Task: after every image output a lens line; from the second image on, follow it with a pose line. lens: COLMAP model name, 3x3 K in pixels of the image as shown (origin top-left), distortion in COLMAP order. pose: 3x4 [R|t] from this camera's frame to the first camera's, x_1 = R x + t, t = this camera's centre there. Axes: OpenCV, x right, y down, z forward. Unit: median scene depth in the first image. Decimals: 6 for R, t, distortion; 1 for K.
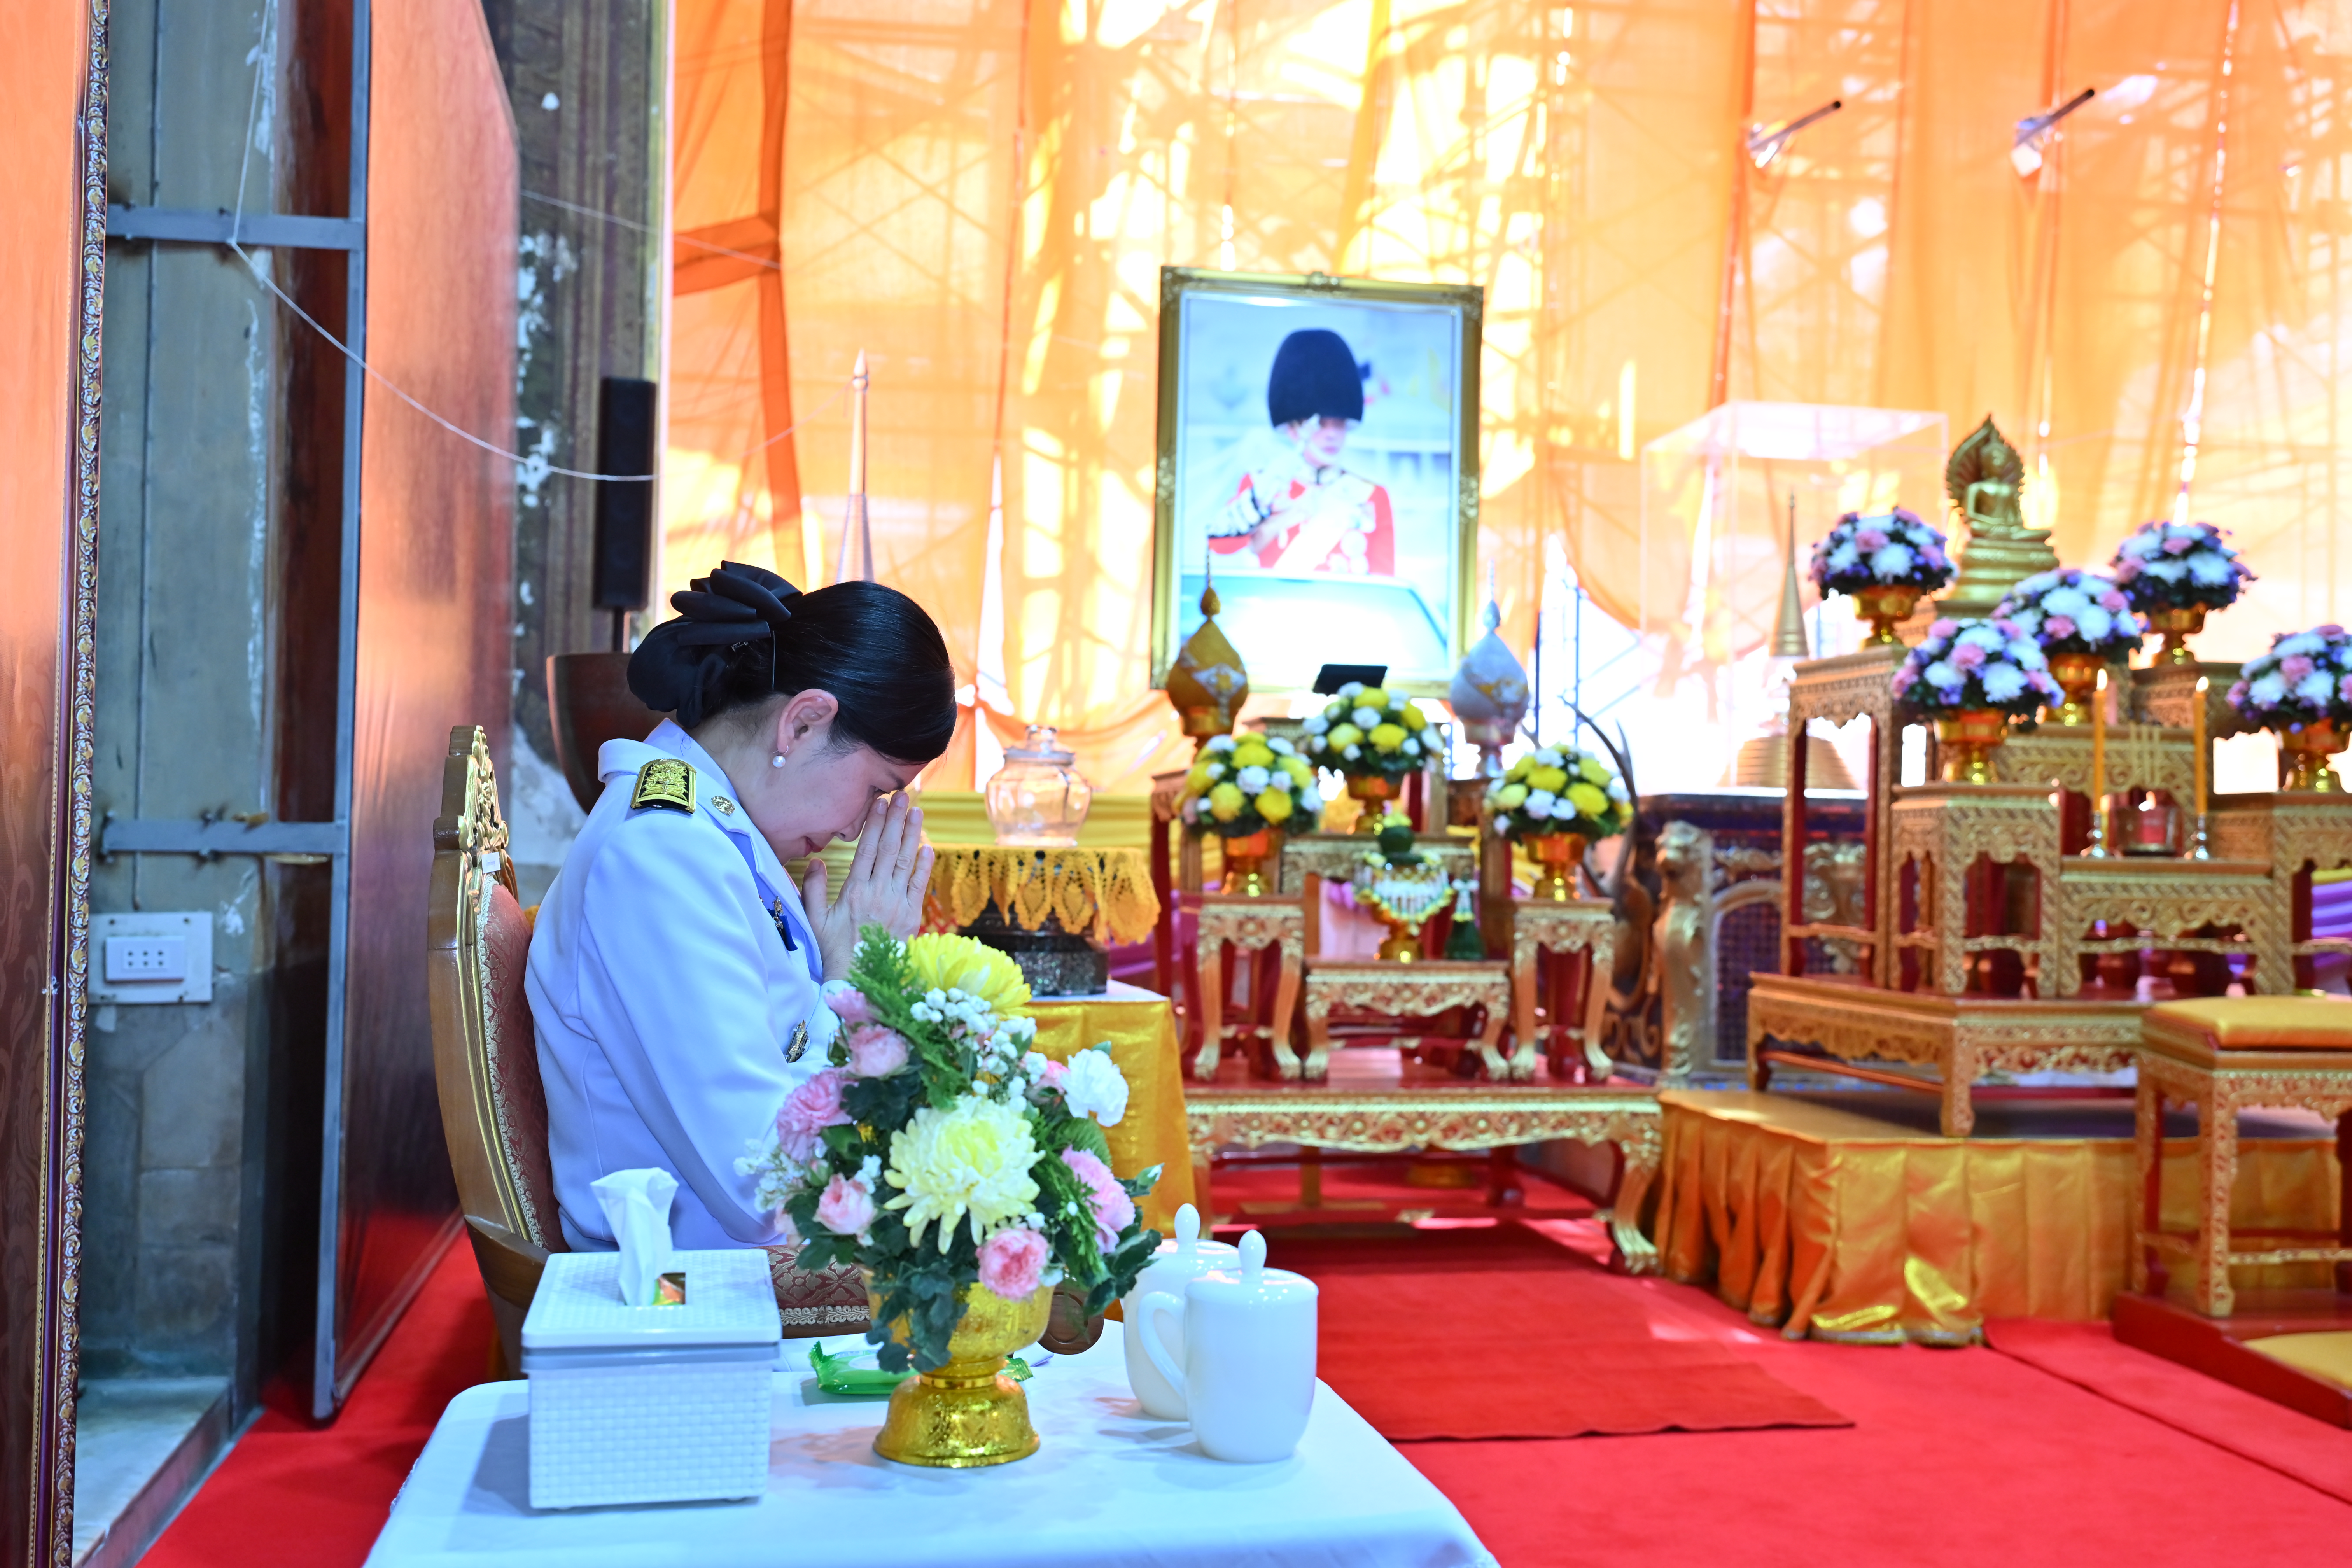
lens RADIAL K [[2222.8, 0, 1192.7], [0, 2222.8, 780.1], [0, 0, 1]] dist [0.024400, 0.000000]
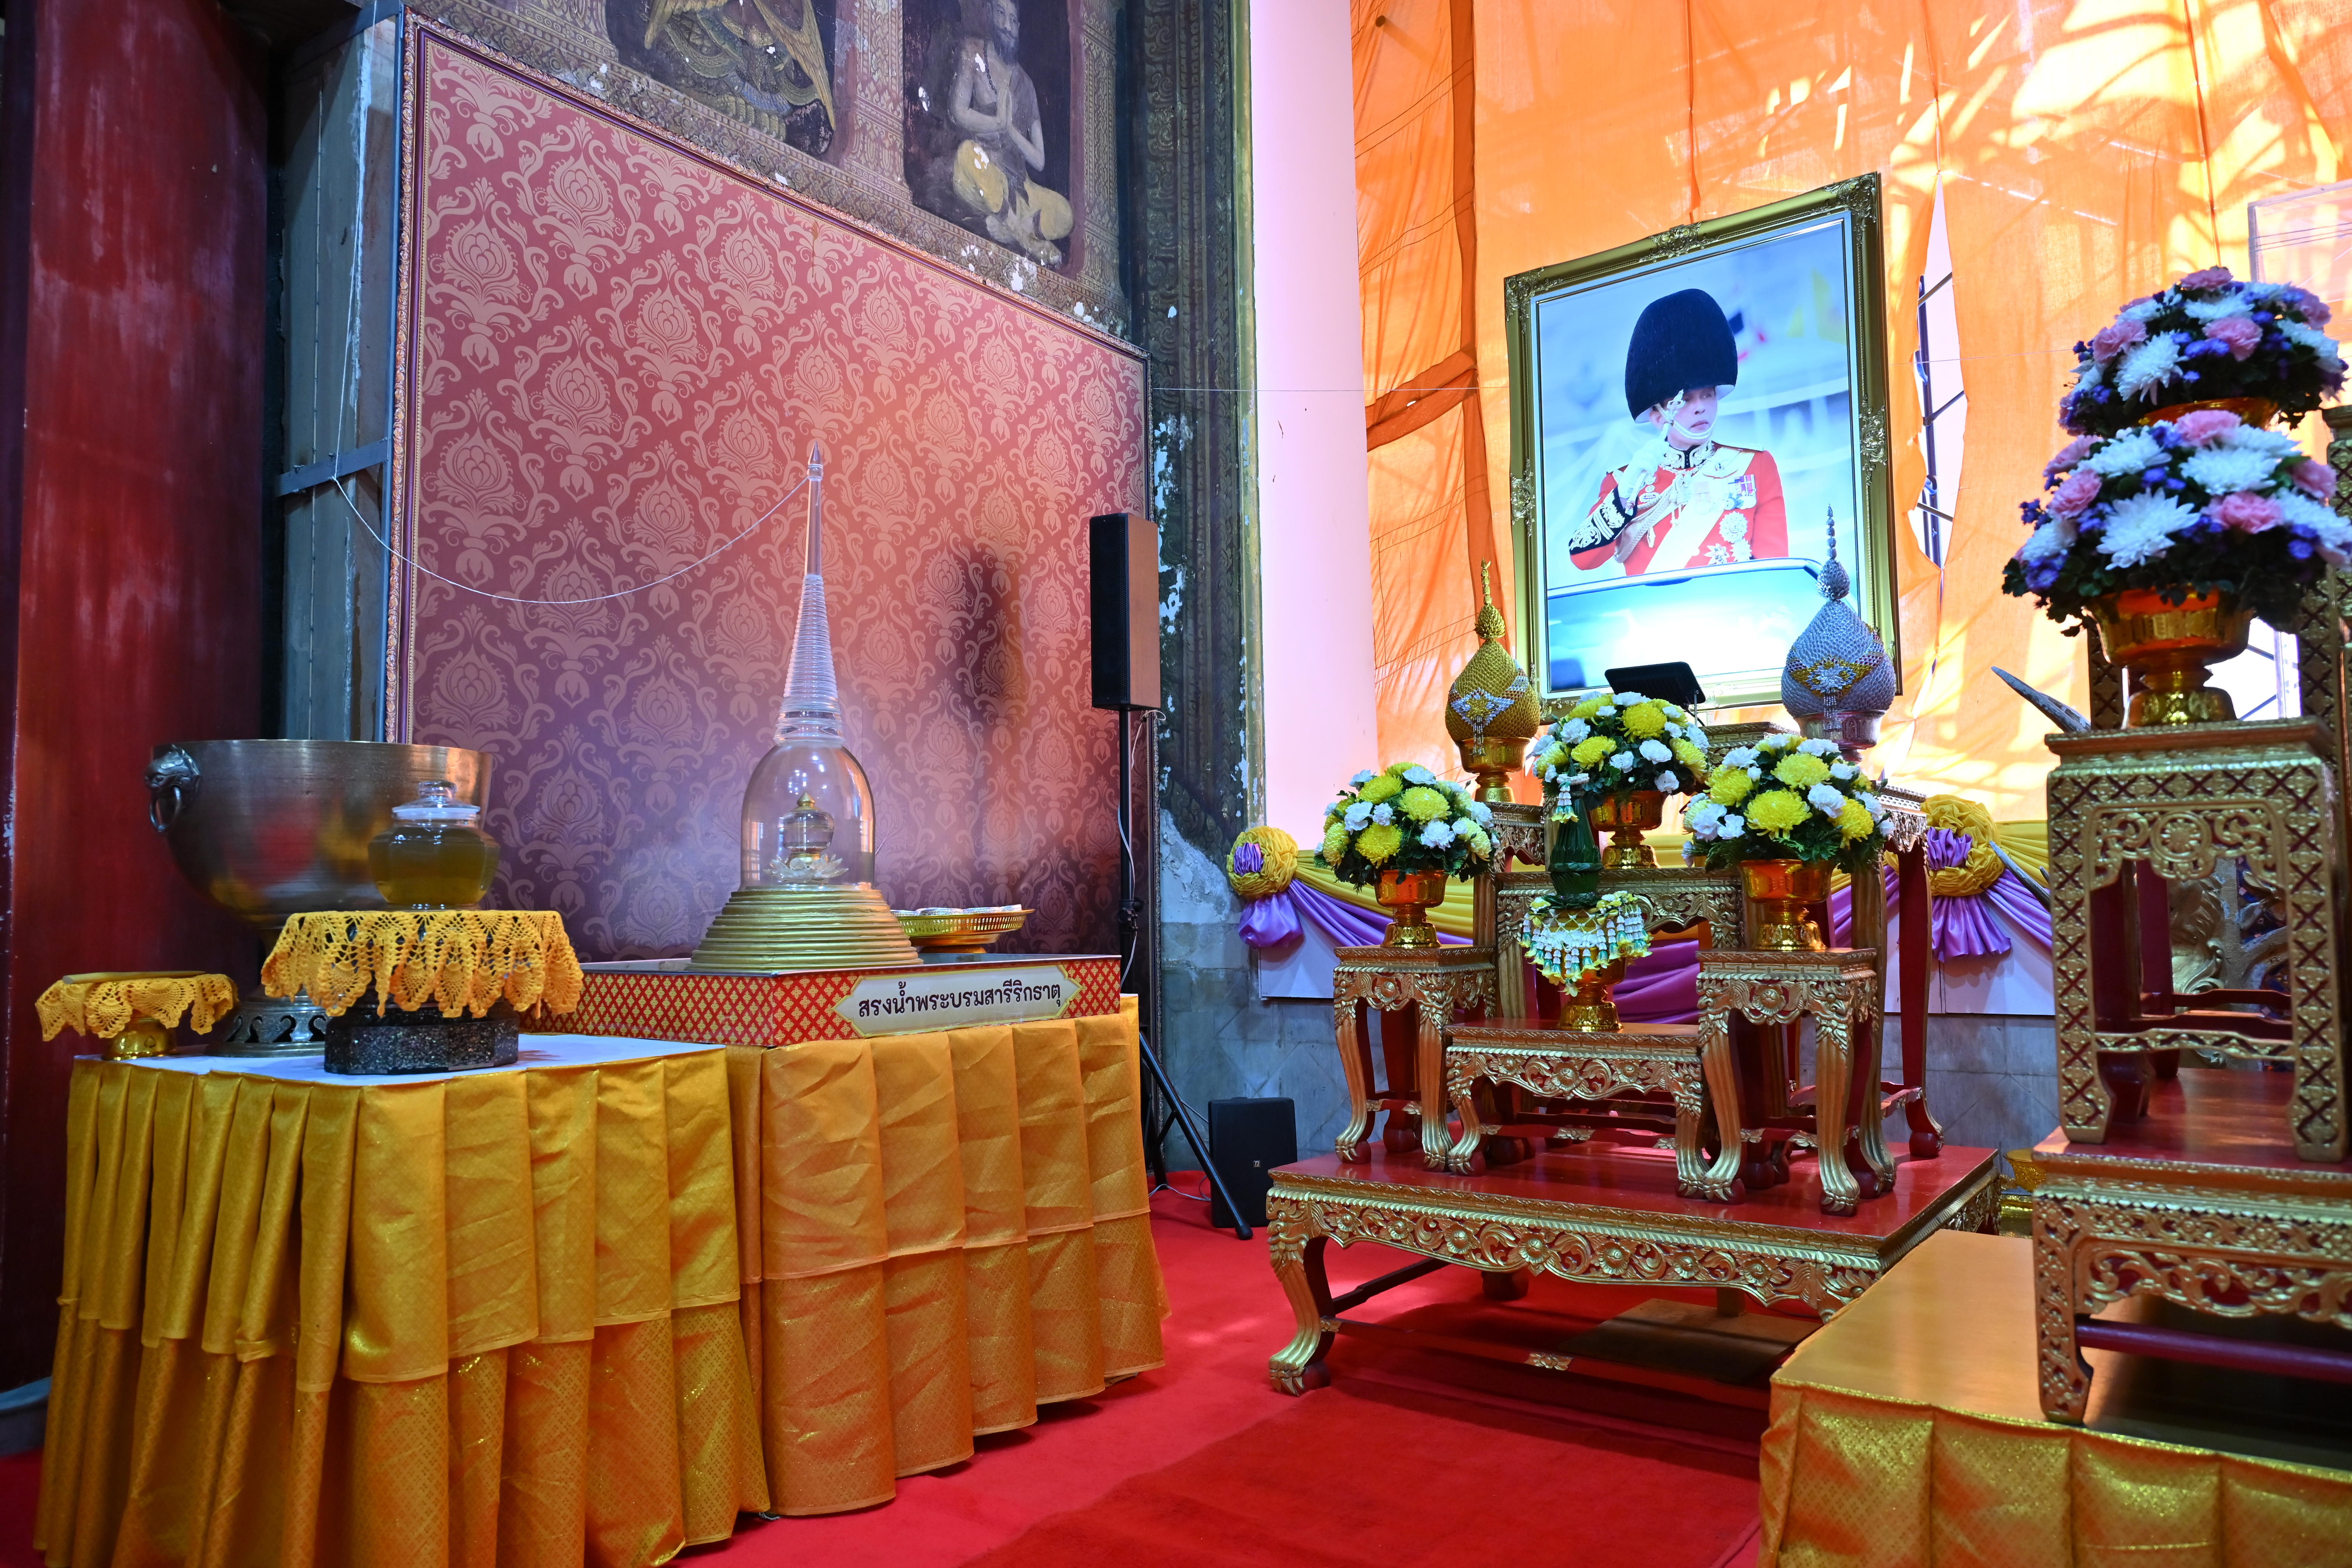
lens RADIAL K [[1541.3, 0, 1196.1], [0, 1541.3, 791.1], [0, 0, 1]] dist [-0.006683, -0.002053]
pose [[0.676308, -0.079907, -0.732272, 0.385854], [0.048040, 0.996767, -0.064402, 0.023566], [0.735050, 0.008377, 0.677961, 0.493755]]
